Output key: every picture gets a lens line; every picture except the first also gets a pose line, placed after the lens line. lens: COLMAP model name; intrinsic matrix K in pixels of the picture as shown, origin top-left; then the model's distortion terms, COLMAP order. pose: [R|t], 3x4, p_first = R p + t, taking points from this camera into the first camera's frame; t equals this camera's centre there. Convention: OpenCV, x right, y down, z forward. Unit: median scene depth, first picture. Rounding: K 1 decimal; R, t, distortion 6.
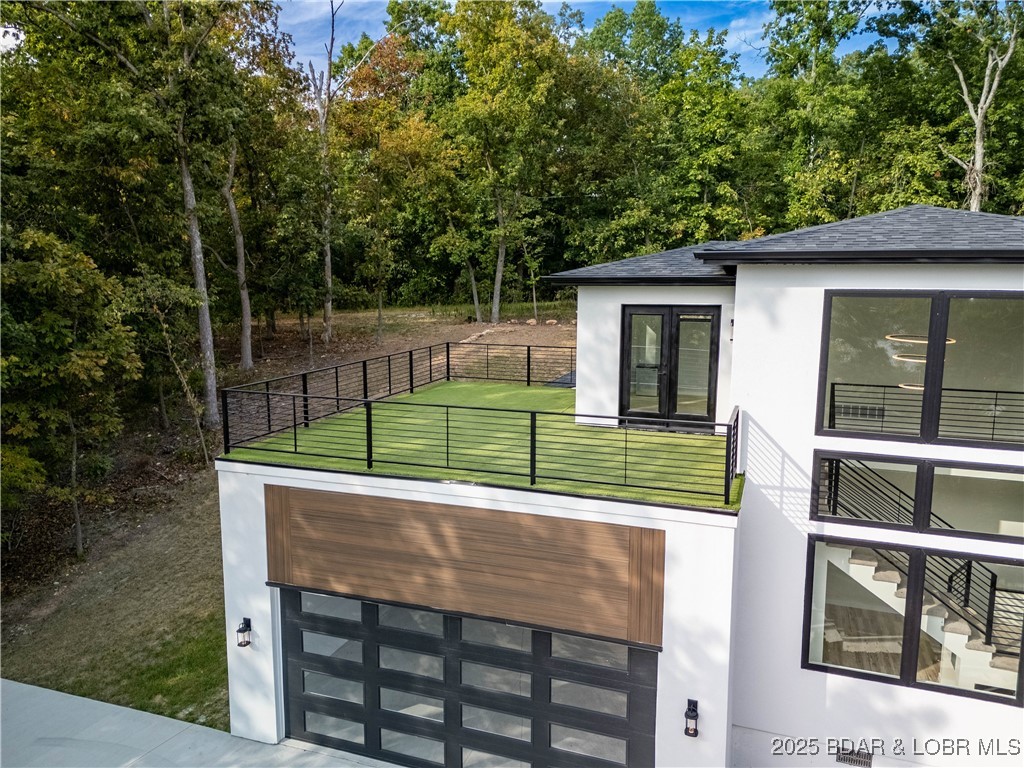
lens RADIAL K [[761.6, 0, 513.5], [0, 761.6, 370.9], [0, 0, 1]] dist [0.078083, -0.065688]
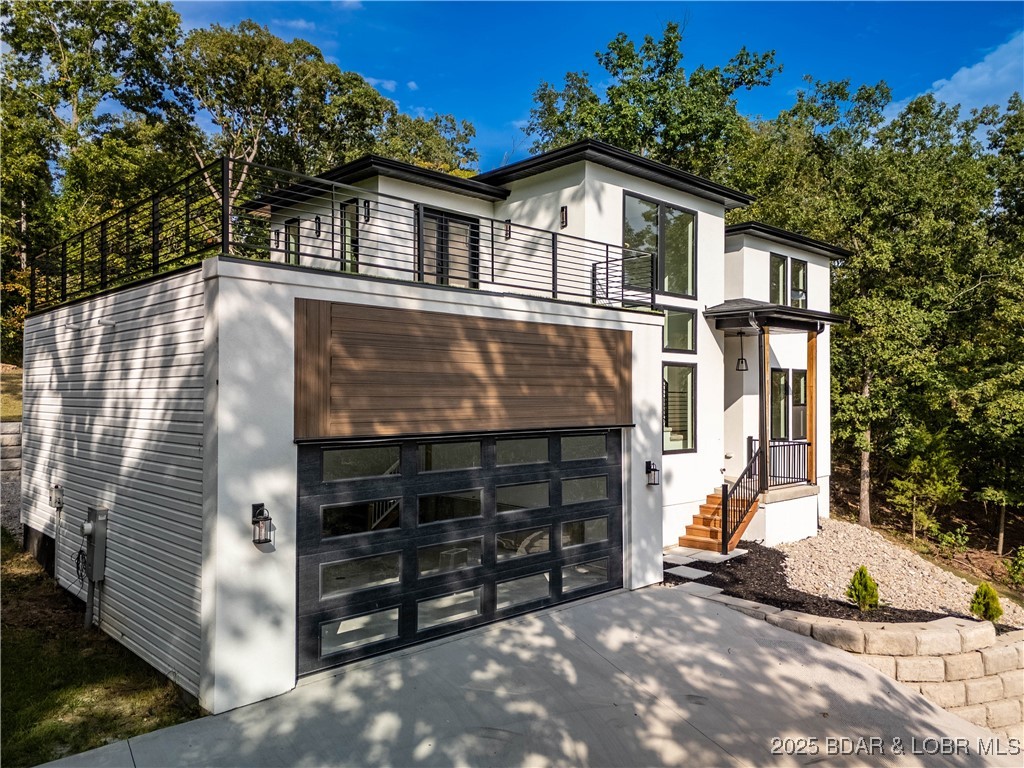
lens RADIAL K [[761.6, 0, 513.5], [0, 761.6, 370.9], [0, 0, 1]] dist [0.078083, -0.065688]
pose [[0.450816, 0.025183, 0.892262, -0.879420], [0.121506, 0.988566, -0.089292, 0.308703], [-0.884309, 0.148669, 0.442601, 0.518651]]
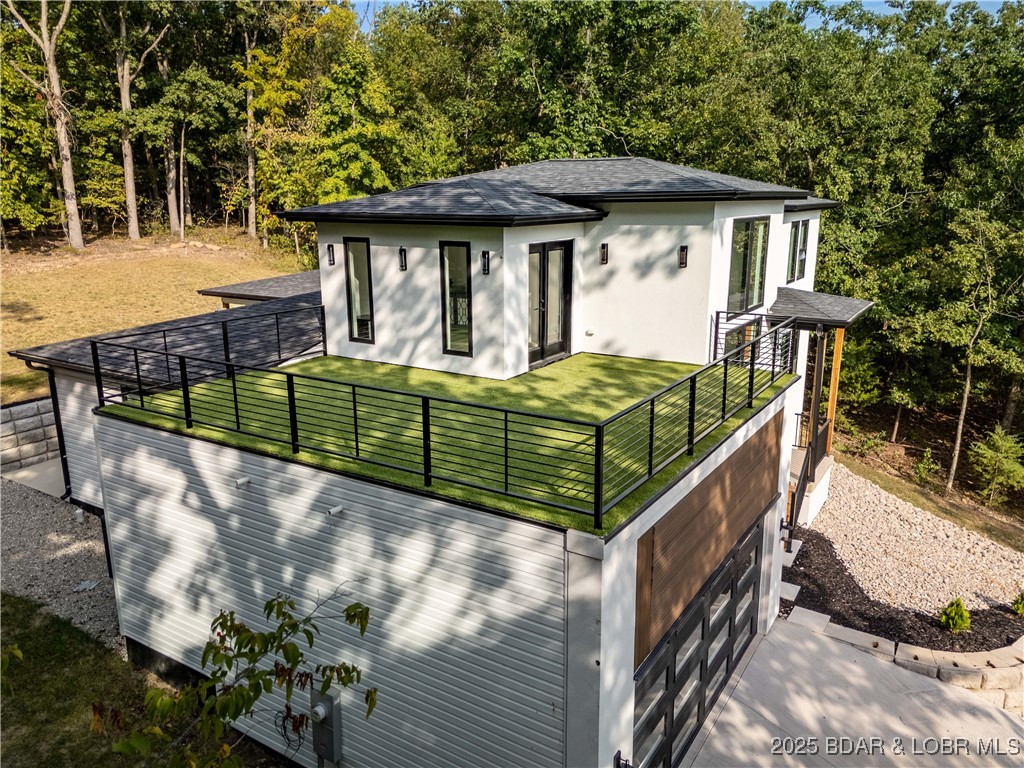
lens RADIAL K [[761.6, 0, 513.5], [0, 761.6, 370.9], [0, 0, 1]] dist [0.078083, -0.065688]
pose [[0.222390, -0.230486, 0.947322, -0.975874], [0.135503, 0.969531, 0.204079, -0.155061], [-0.965496, 0.082980, 0.246845, 0.940932]]
